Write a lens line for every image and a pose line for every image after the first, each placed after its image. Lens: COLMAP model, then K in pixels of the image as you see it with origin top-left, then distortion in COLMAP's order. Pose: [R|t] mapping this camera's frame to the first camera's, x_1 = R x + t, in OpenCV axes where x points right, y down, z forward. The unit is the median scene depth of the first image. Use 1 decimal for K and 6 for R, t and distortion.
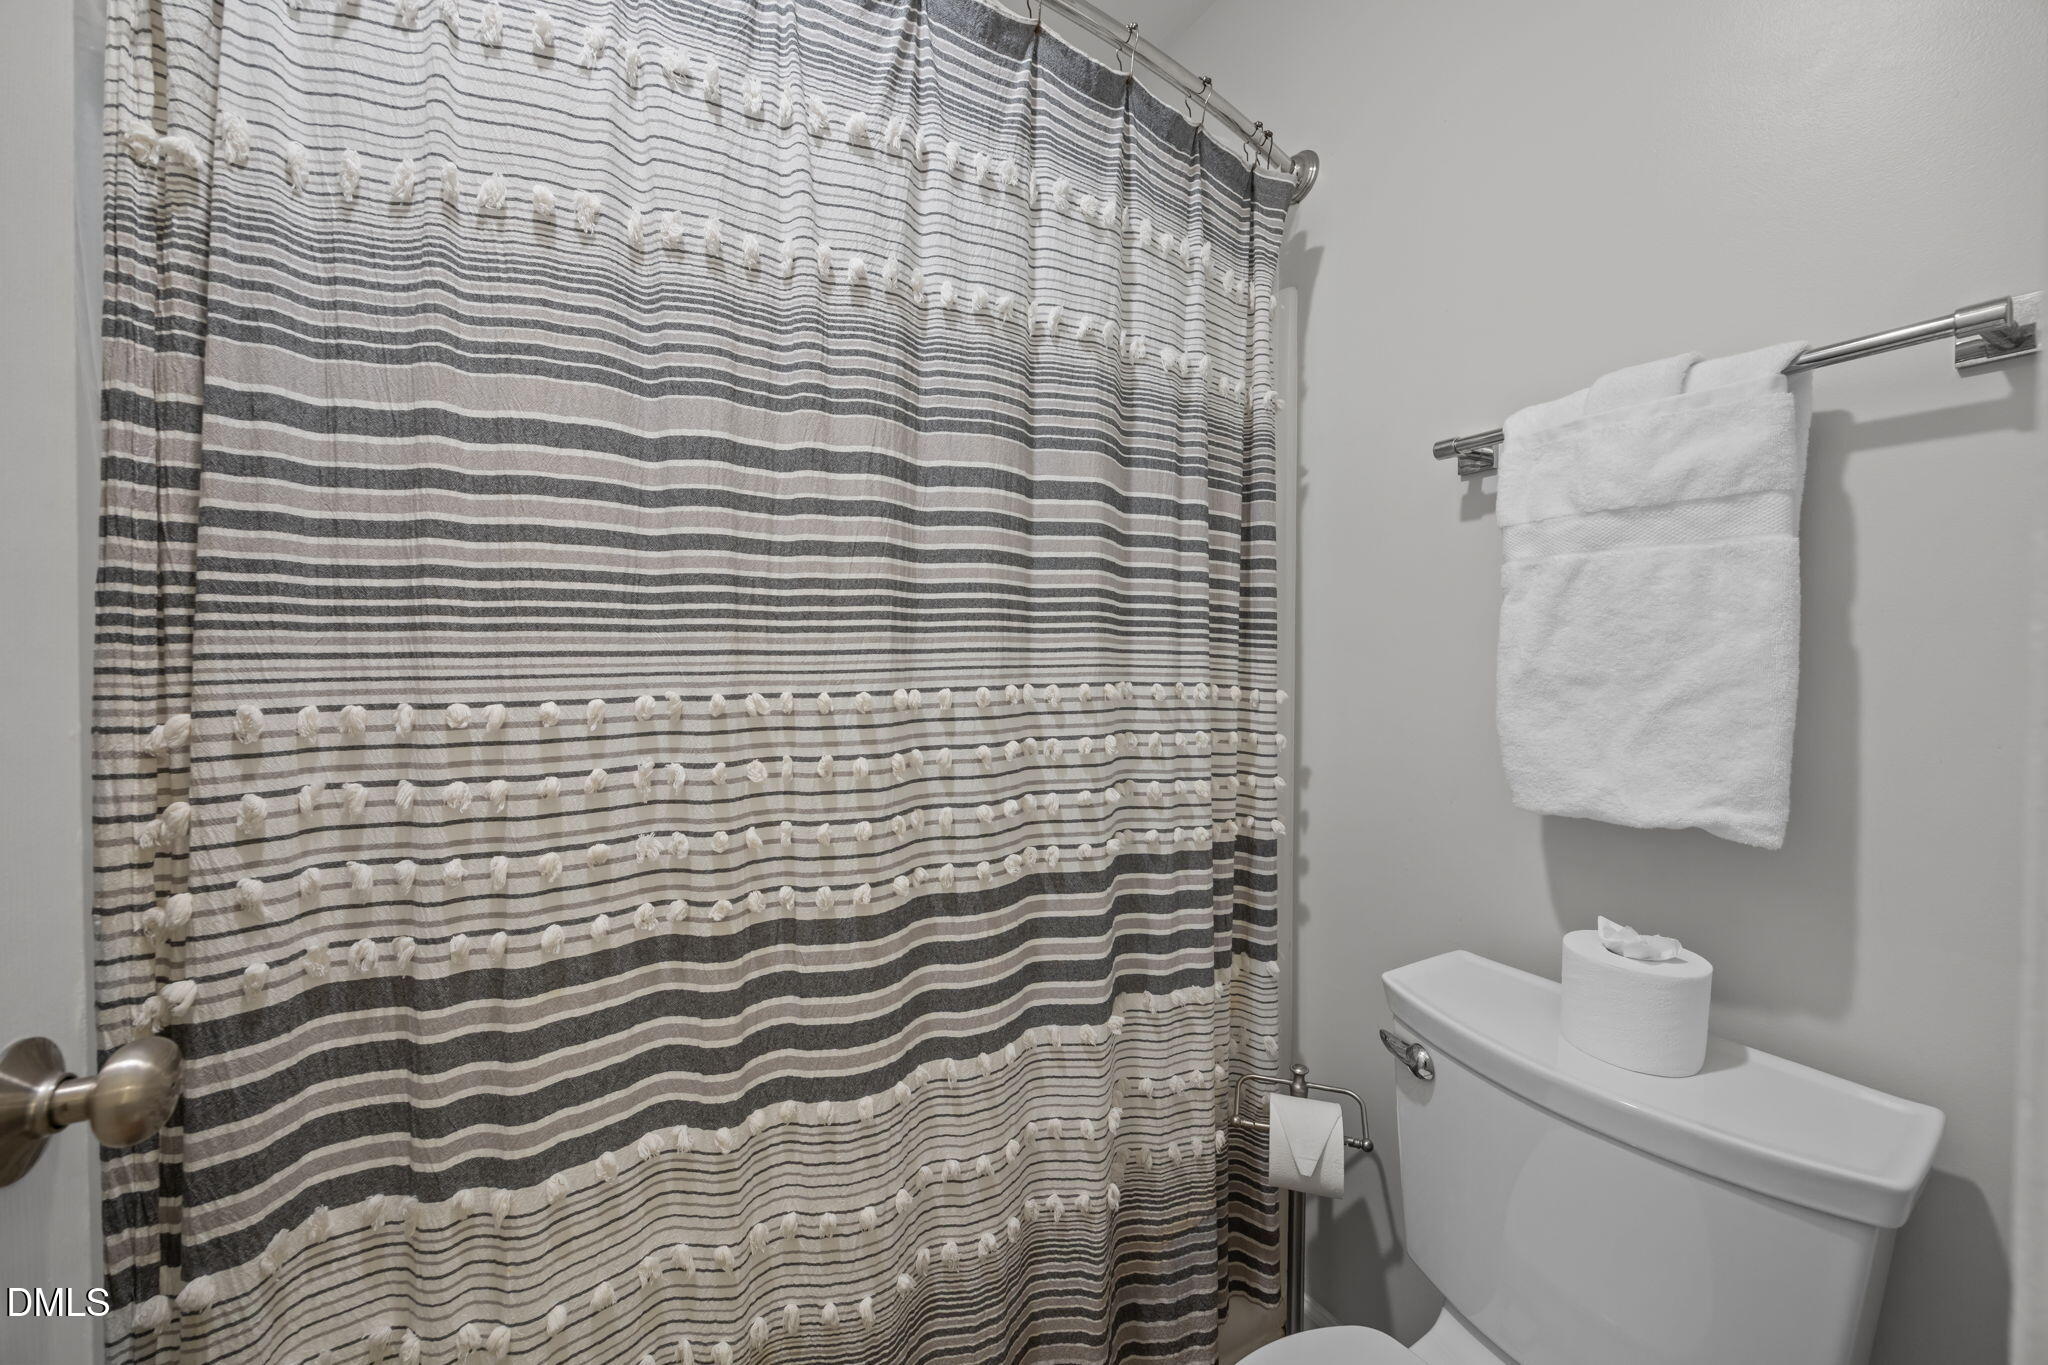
lens RADIAL K [[806.3, 0, 1028.4], [0, 806.3, 663.1], [0, 0, 1]] dist [0.008777, -0.000509]
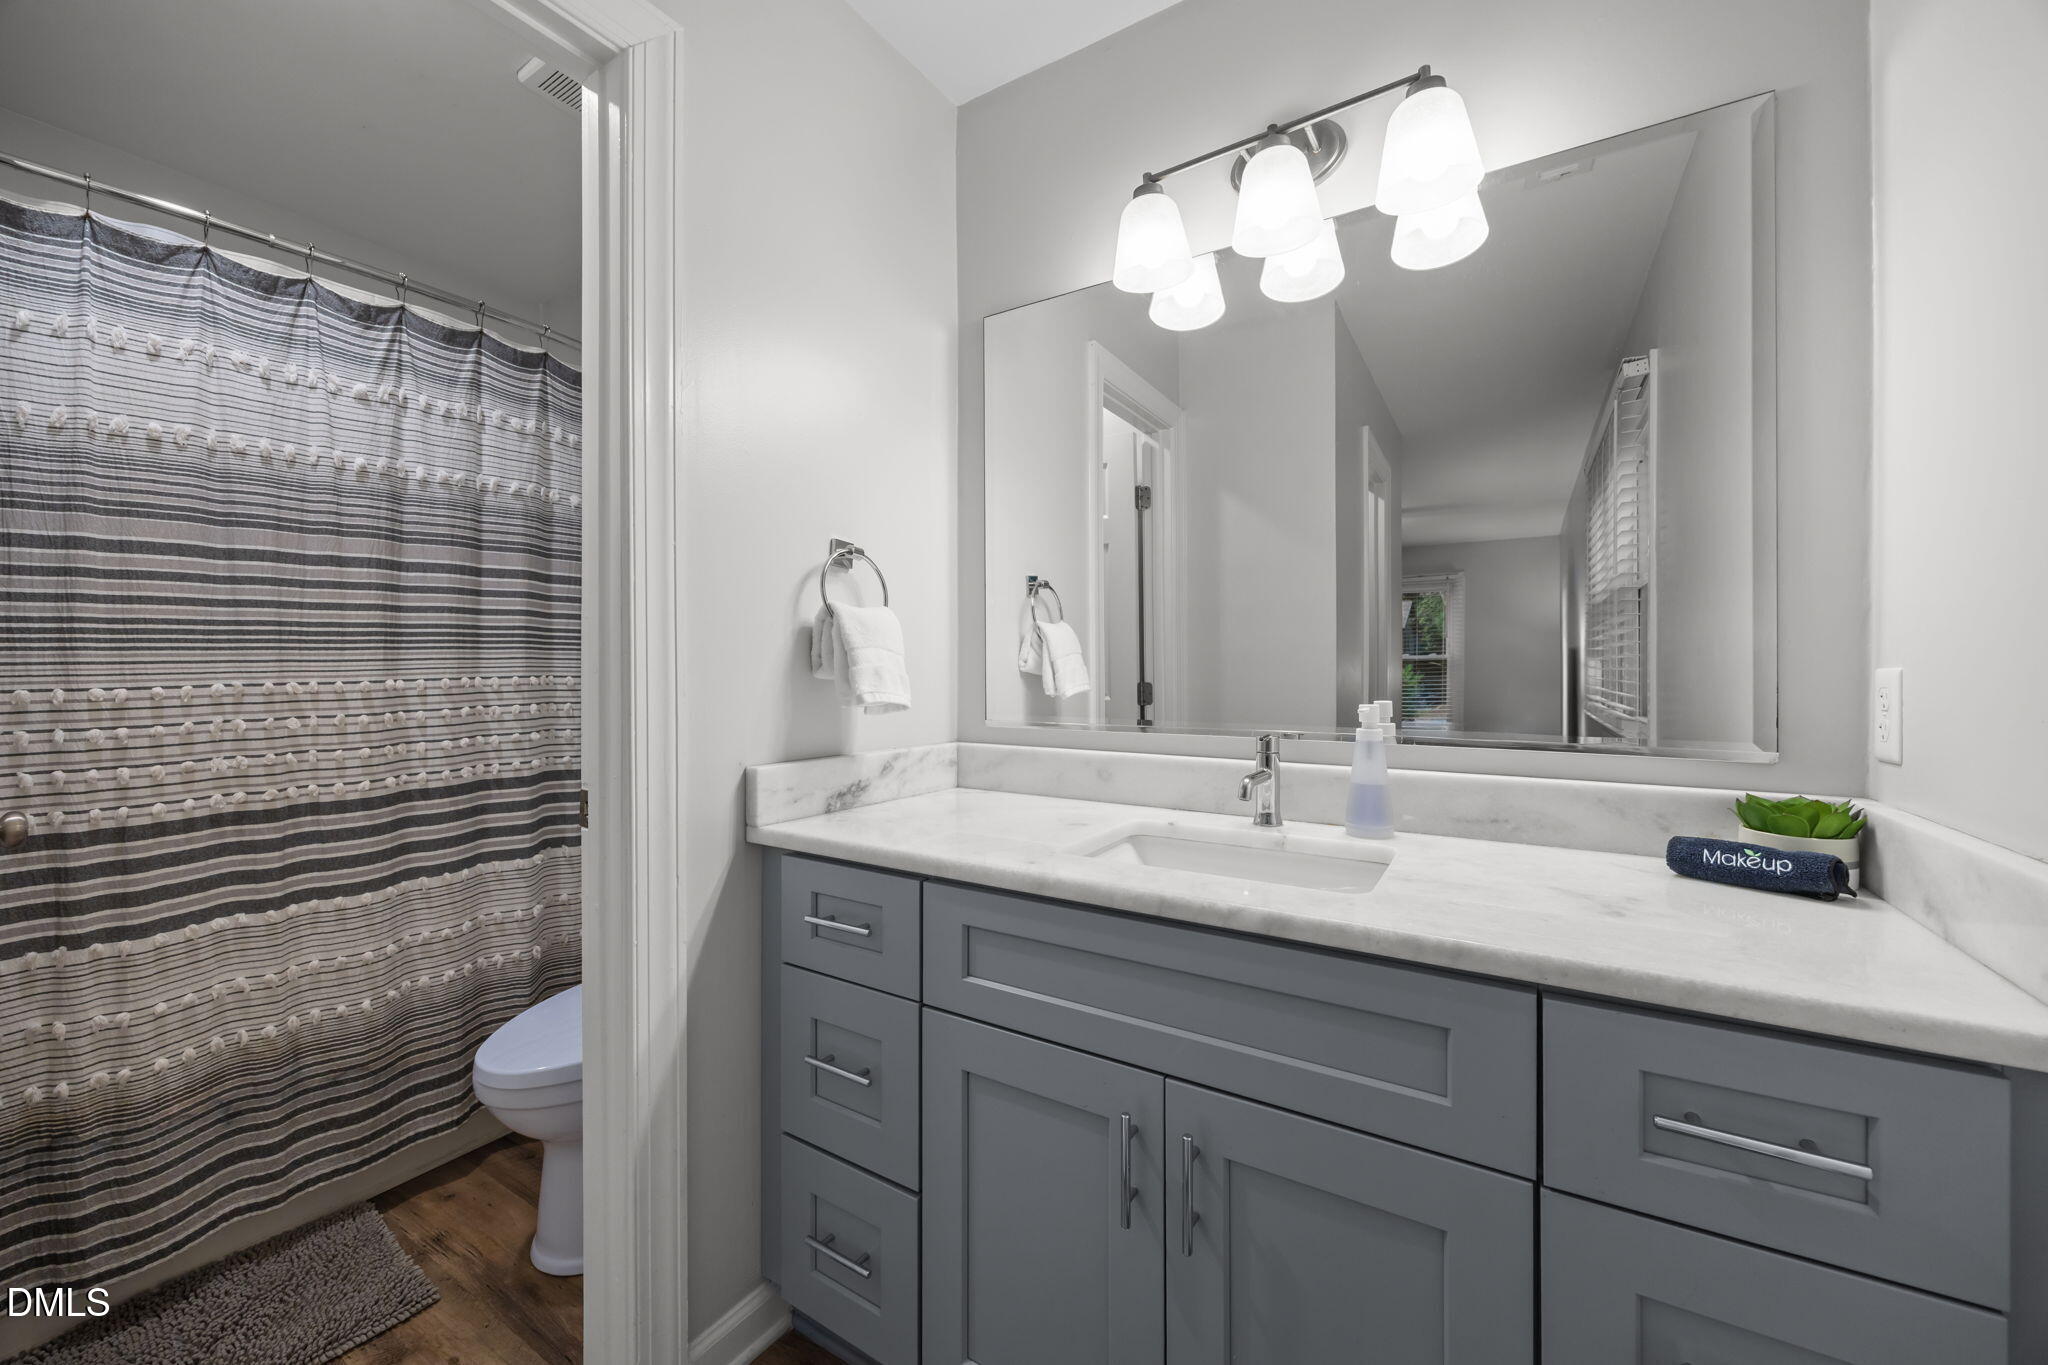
lens RADIAL K [[806.3, 0, 1028.4], [0, 806.3, 663.1], [0, 0, 1]] dist [0.008777, -0.000509]
pose [[0.885651, -0.000199, 0.464351, 0.310926], [-0.001934, 0.999990, 0.004117, -0.019391], [-0.464347, -0.004544, 0.885642, -1.505306]]
